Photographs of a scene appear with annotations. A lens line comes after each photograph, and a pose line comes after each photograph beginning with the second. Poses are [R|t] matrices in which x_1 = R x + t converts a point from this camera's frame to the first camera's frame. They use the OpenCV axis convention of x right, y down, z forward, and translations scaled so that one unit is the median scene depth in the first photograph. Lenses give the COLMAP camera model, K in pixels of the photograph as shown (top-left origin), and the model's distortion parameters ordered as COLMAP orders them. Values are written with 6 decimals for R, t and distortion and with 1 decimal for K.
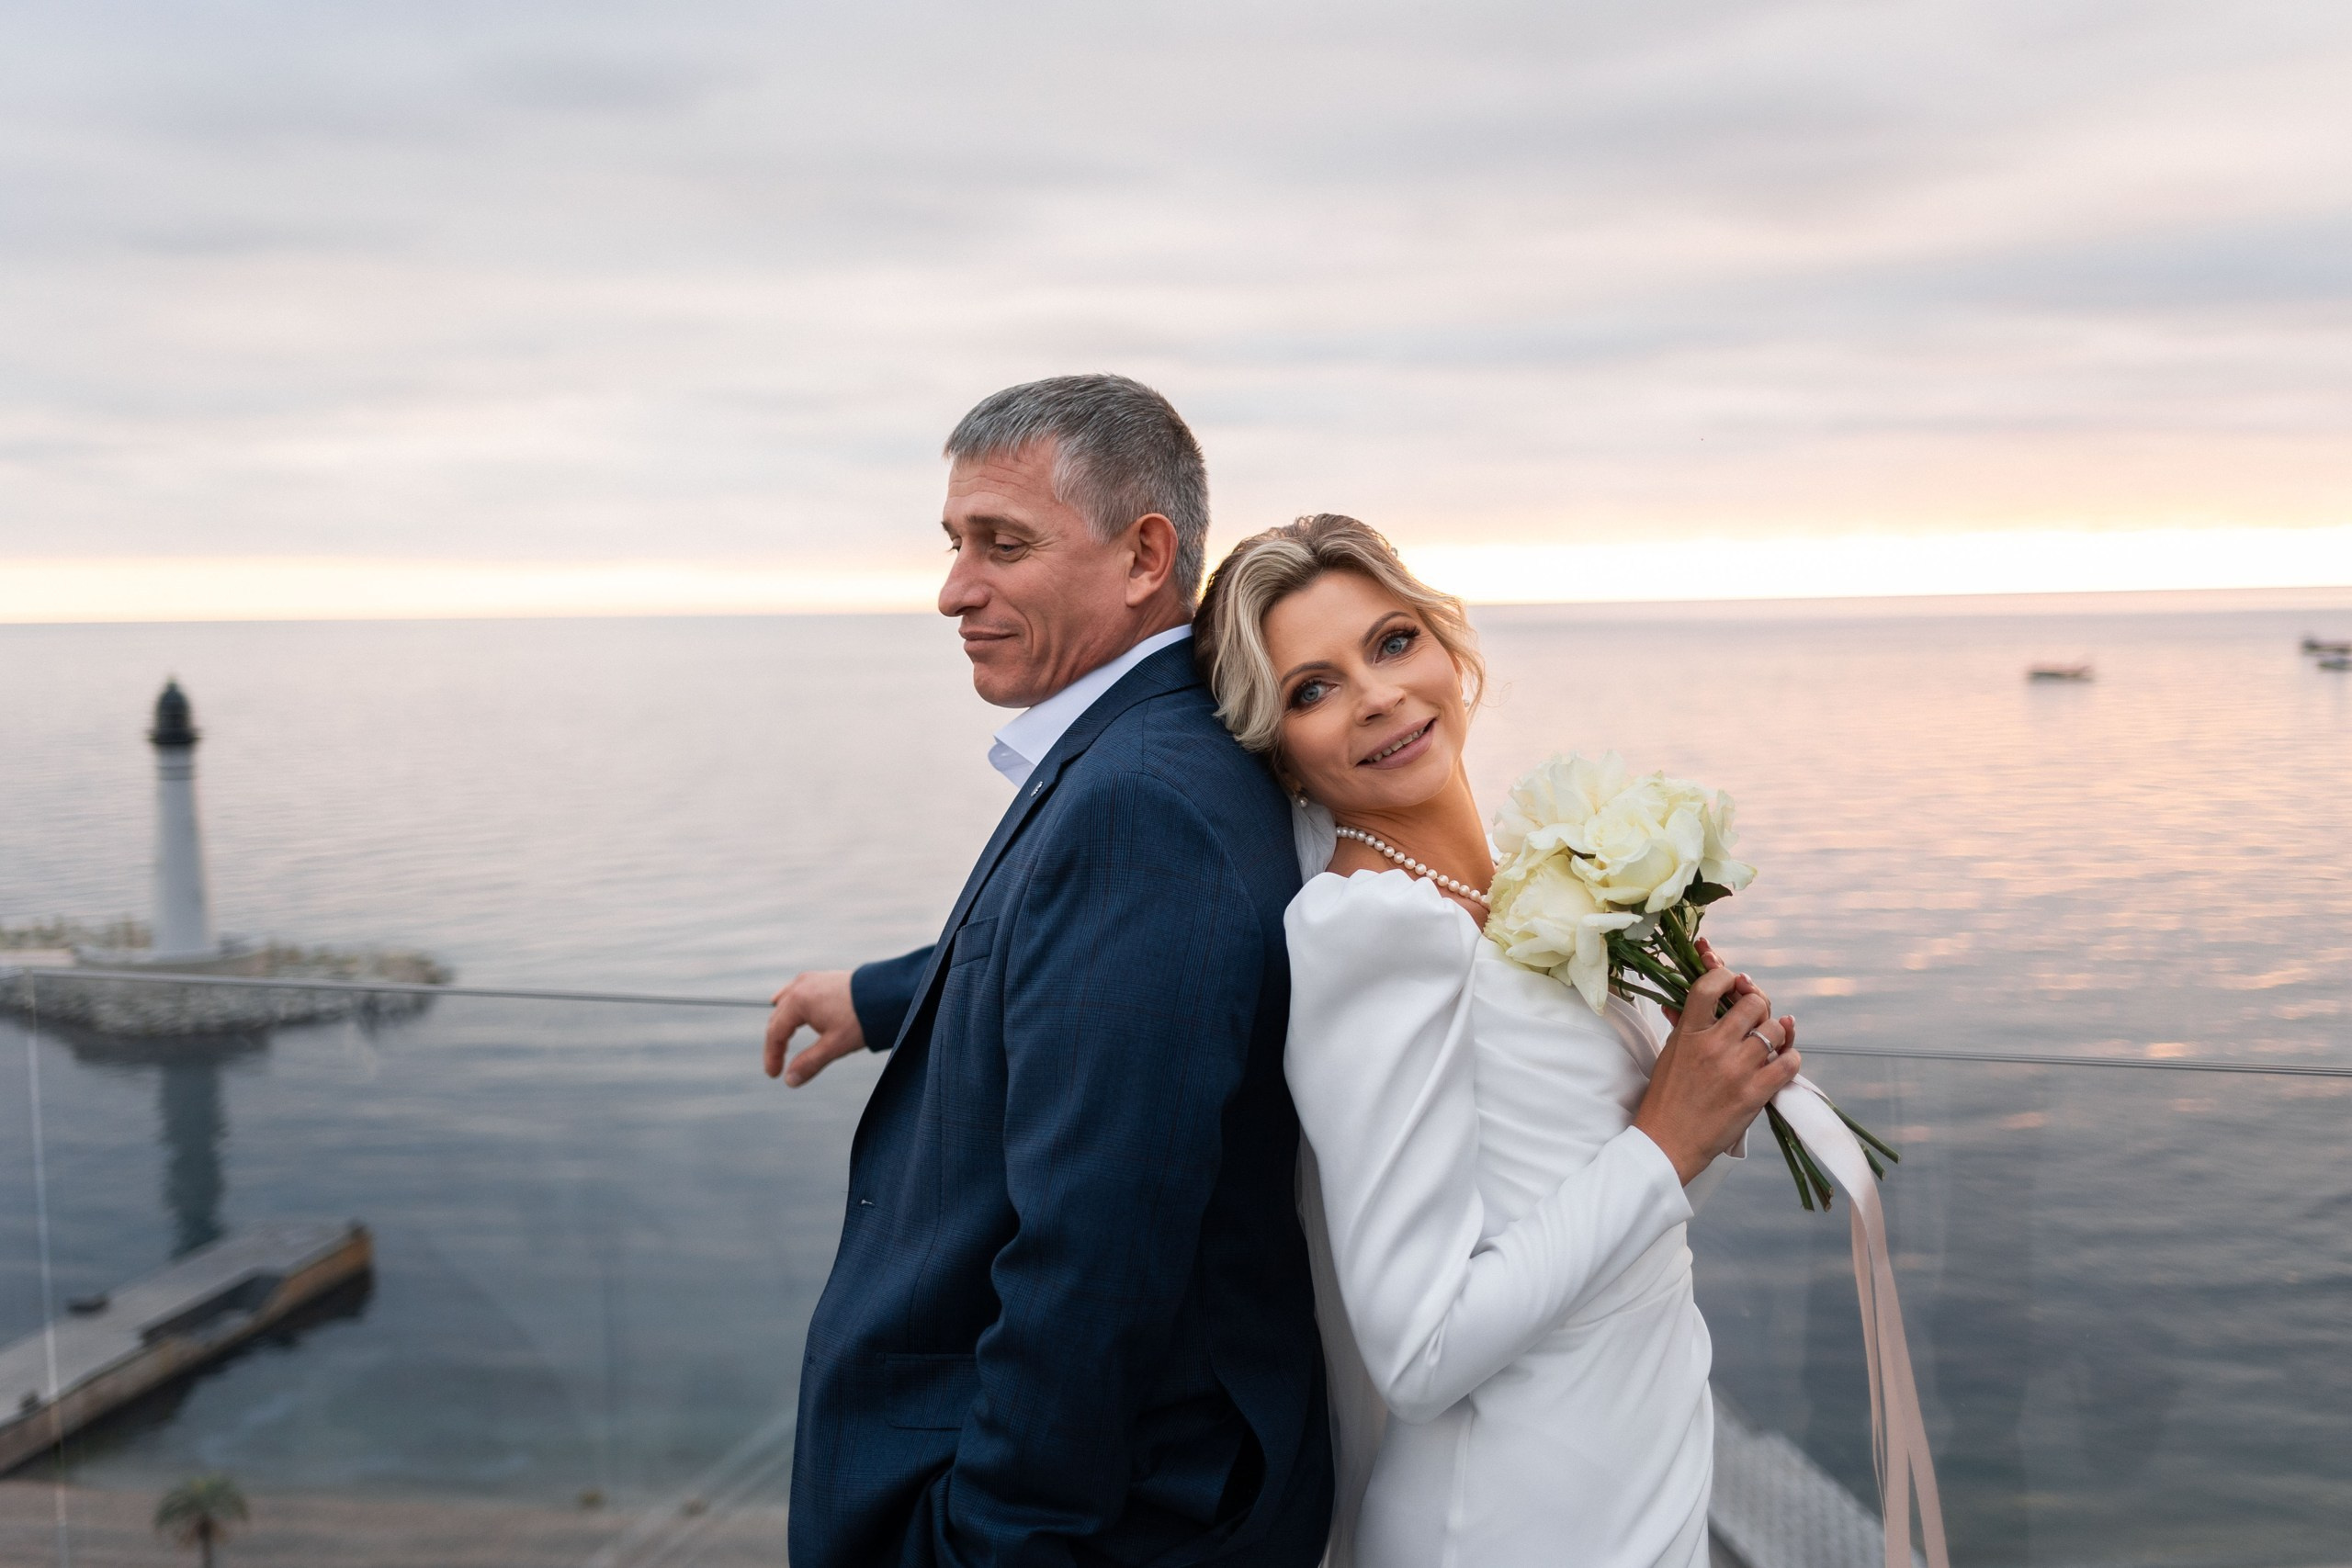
lens RADIAL K [[2384.2, 0, 1169.3], [0, 2384.2, 783.8], [0, 0, 1]] dist [0.005560, 0.005915]
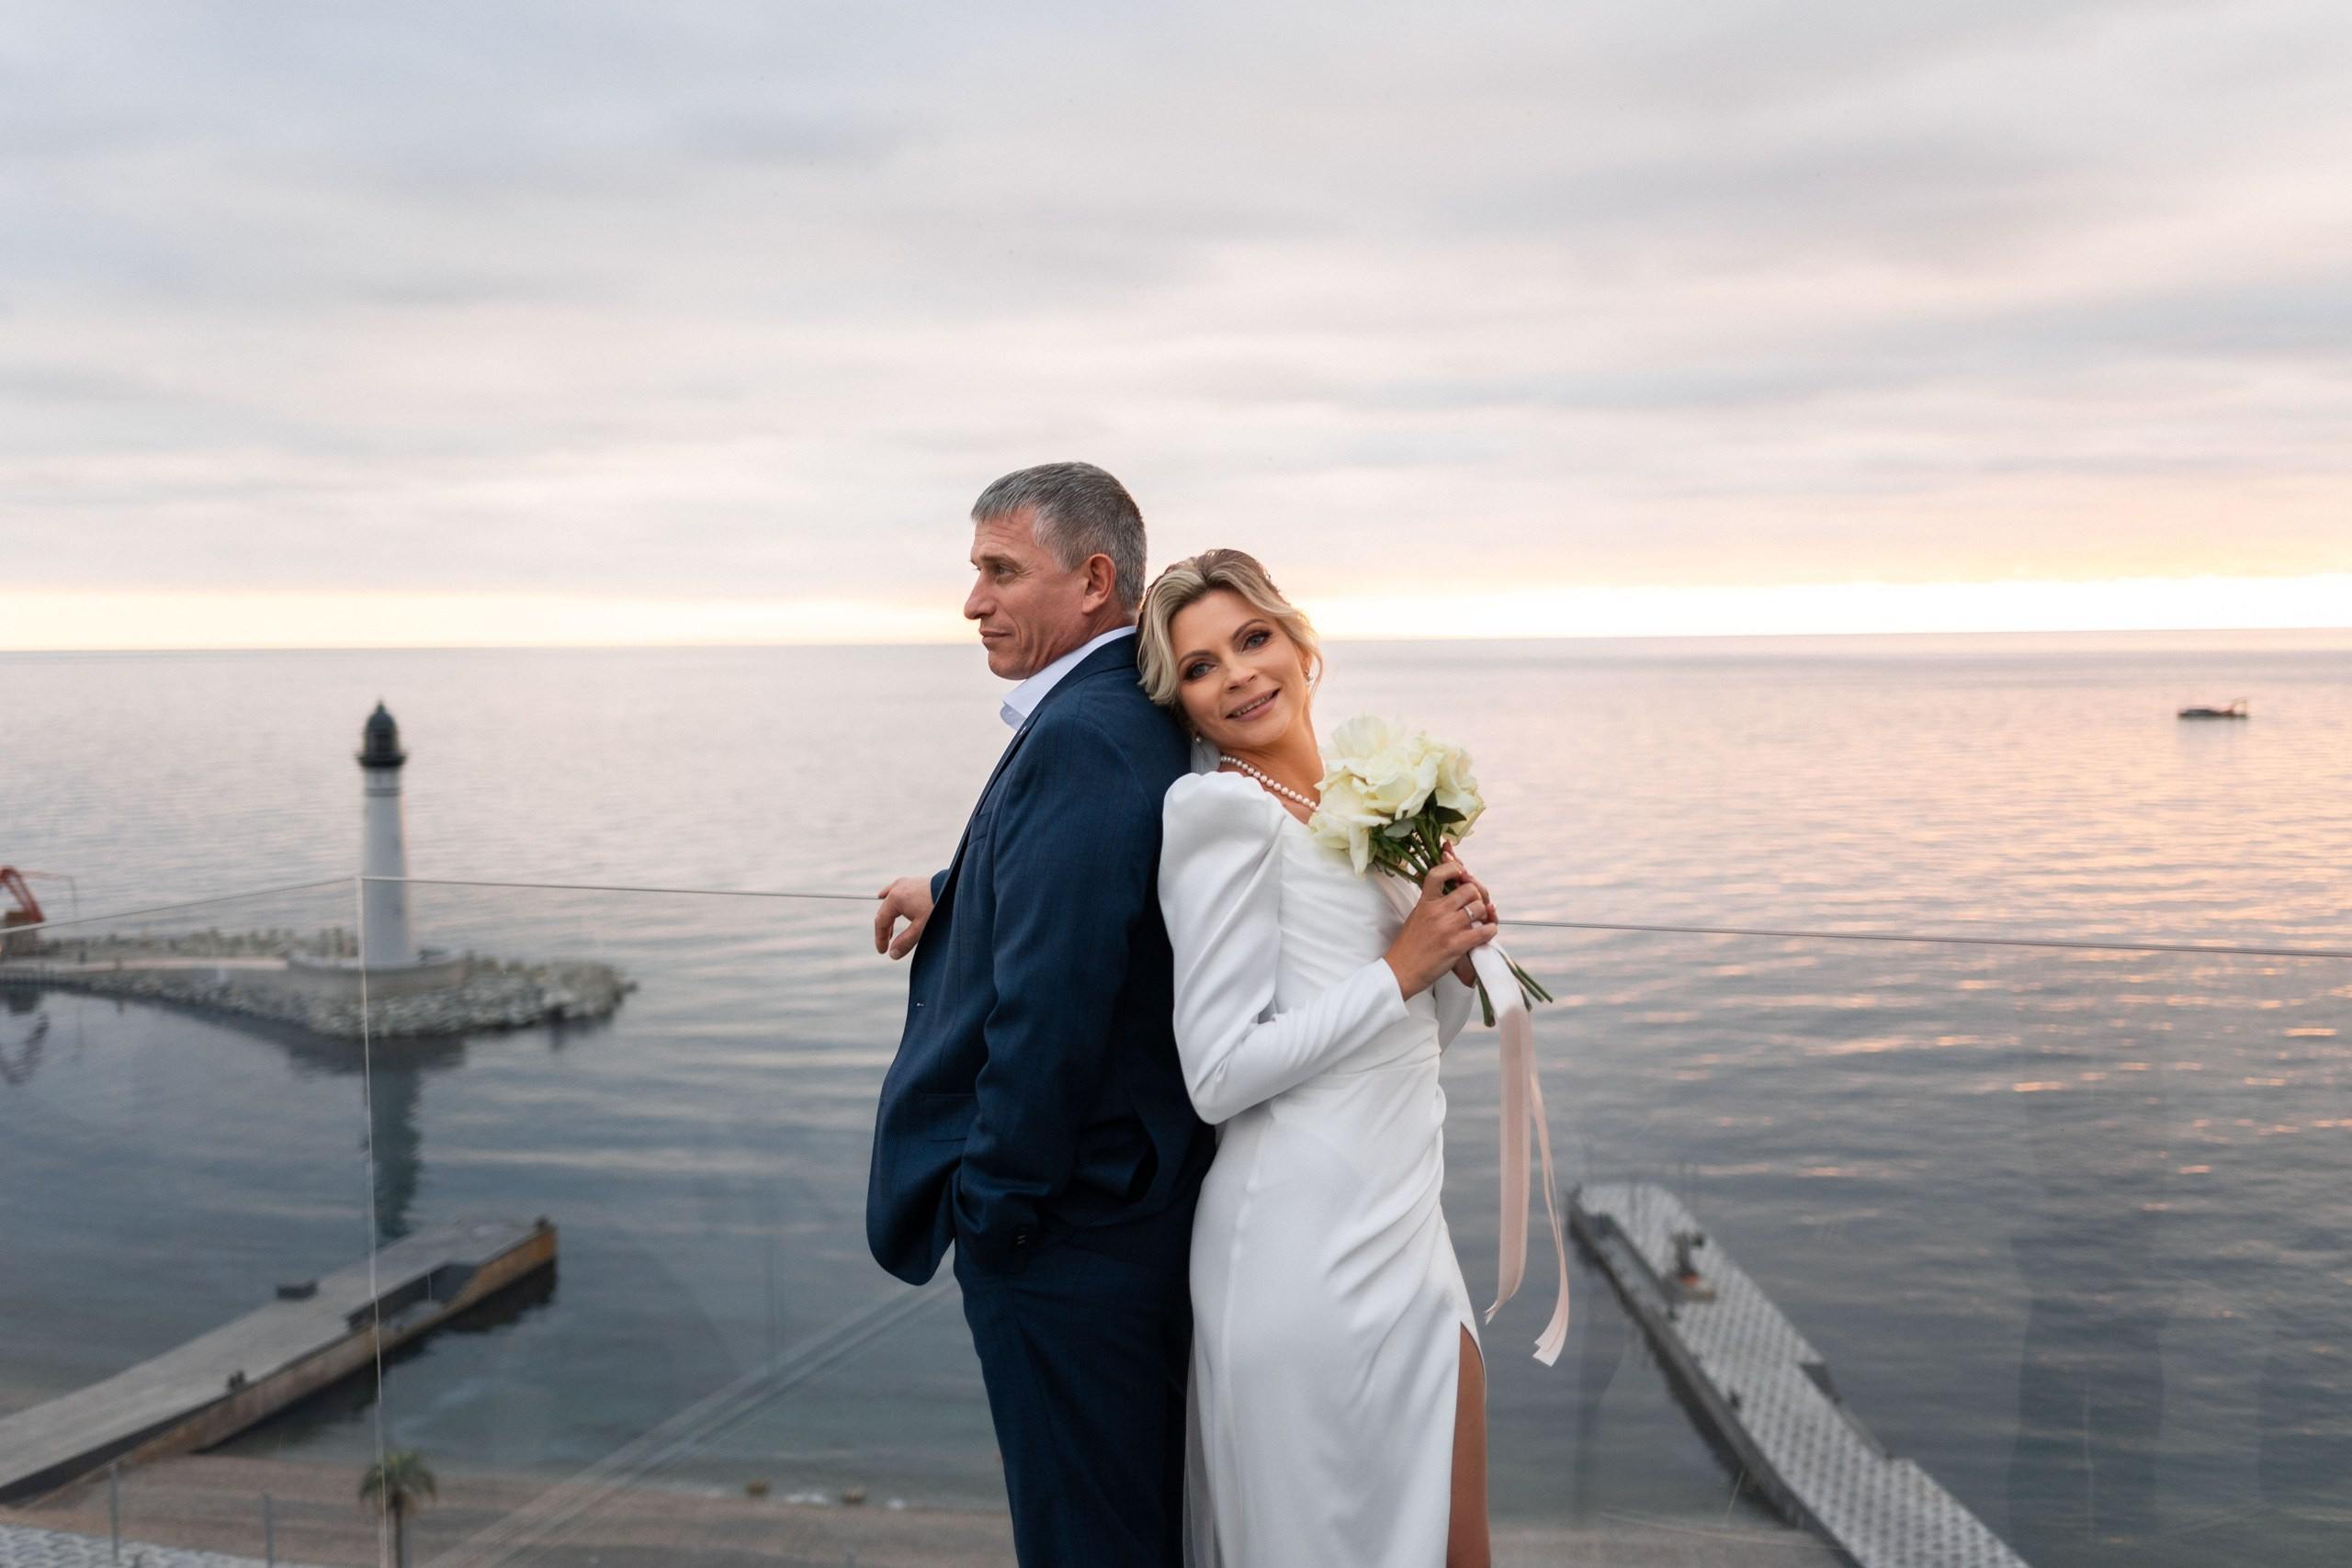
lens RADIAL K [[2336.6, 0, 1164.5], [0, 2336.6, 776.0], [0, 0, 1]] dist [0.029352, -0.006441]
pose [[0.997445, 0.011179, -0.070560, 0.022619], [-0.012400, 0.999781, -0.016881, 0.008714], [0.070356, 0.017713, 0.997365, -0.085082]]
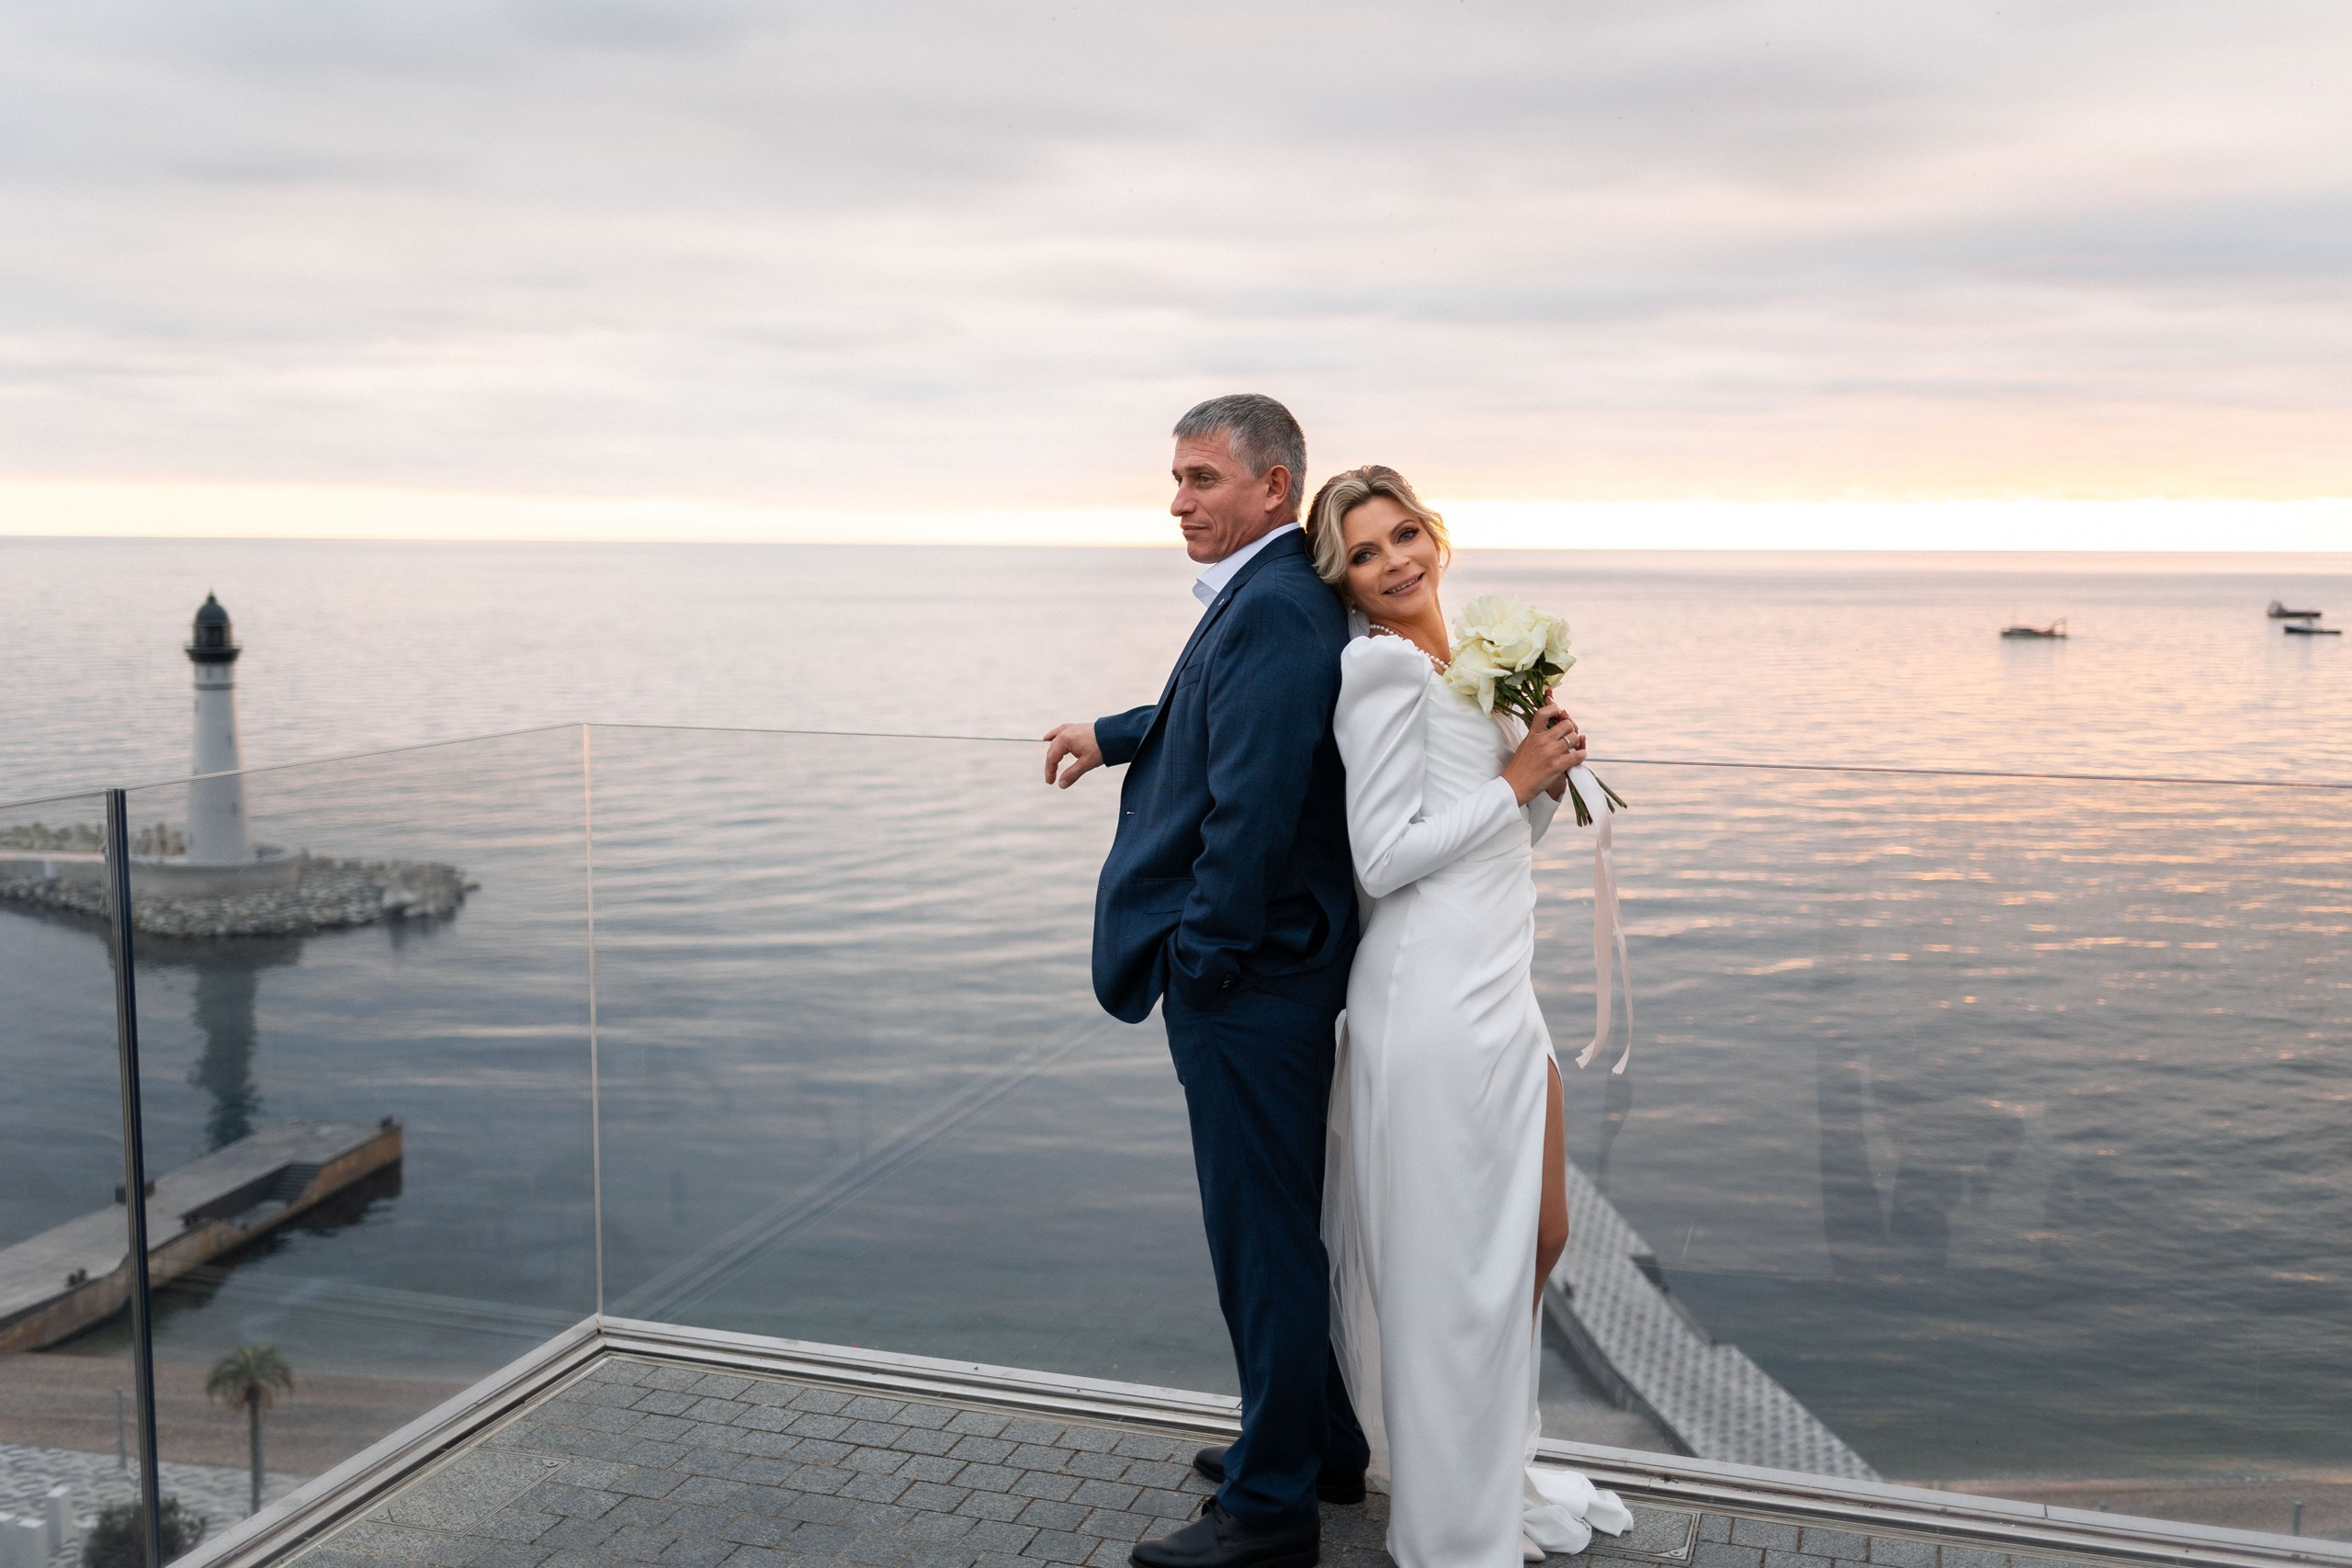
lens RADIAL K [[2356.7, 0, 1160.0], [0, 2356.7, 784.1], [0, 0, 1]] dist [0.063590, -0.132816]
pose [[0.999721, 0.023603, -0.000928, -0.016710], [-0.023574, 0.999427, 0.024276, 0.017213], [0.001501, -0.024247, 0.999705, -0.164356]]
